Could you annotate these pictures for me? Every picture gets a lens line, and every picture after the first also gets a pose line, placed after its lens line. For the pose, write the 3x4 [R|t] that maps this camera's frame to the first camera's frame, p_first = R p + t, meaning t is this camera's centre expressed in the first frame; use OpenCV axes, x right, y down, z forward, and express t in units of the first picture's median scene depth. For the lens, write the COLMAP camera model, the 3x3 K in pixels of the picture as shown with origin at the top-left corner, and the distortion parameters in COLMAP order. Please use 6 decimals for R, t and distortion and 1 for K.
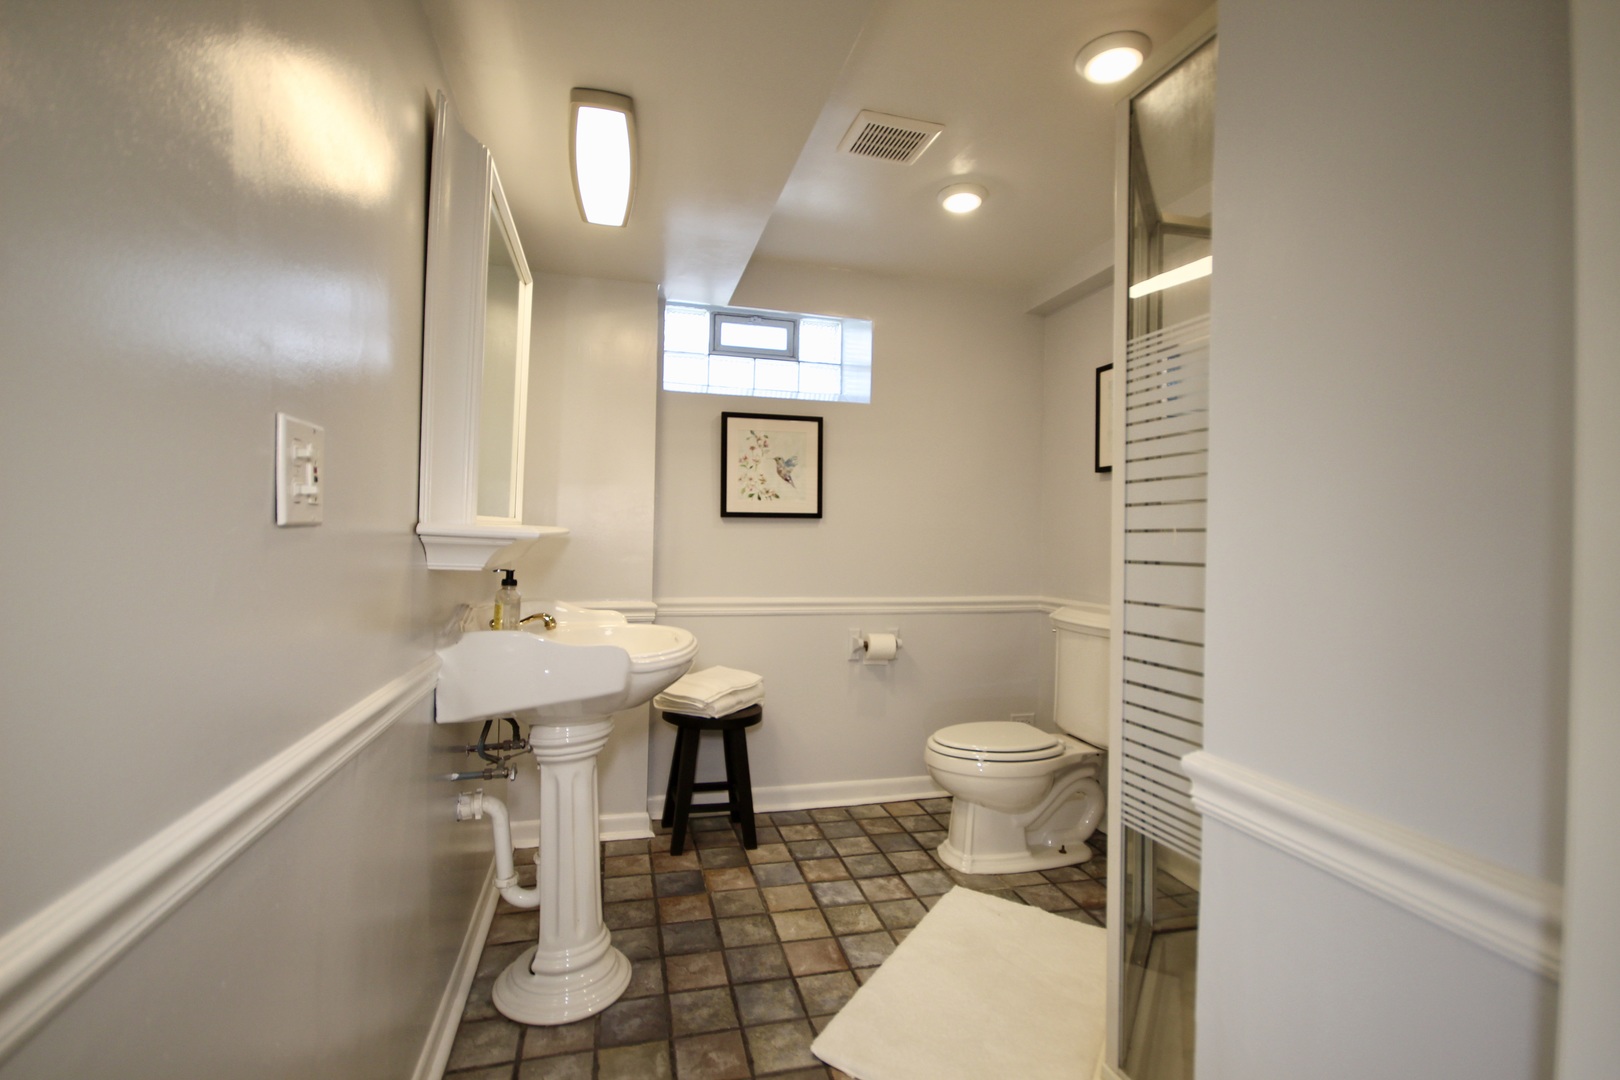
lens RADIAL K [[751.6, 0, 809.7], [0, 751.6, 540.8], [0, 0, 1]] dist [0.004297, -0.003067]
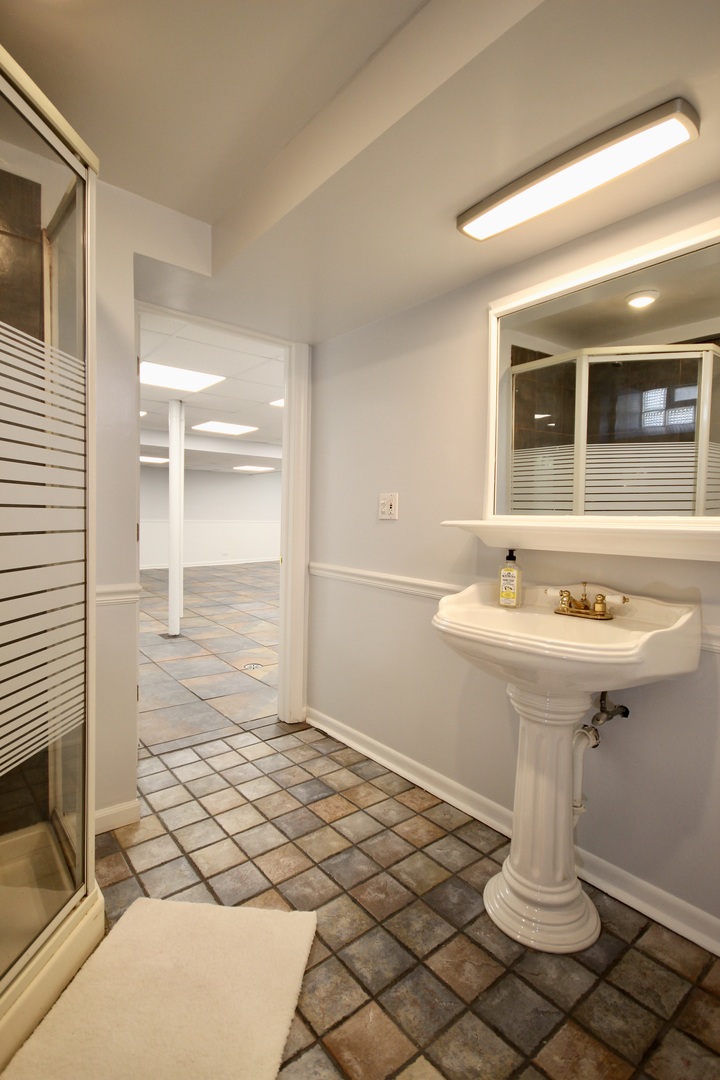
lens RADIAL K [[501.0, 0, 358.4], [0, 501.0, 540.1], [0, 0, 1]] dist [0.004297, -0.003067]
pose [[-0.910154, -0.009166, -0.414168, 0.271296], [-0.032394, 0.998269, 0.049096, -0.017750], [0.413001, 0.058102, -0.908876, 1.605333]]
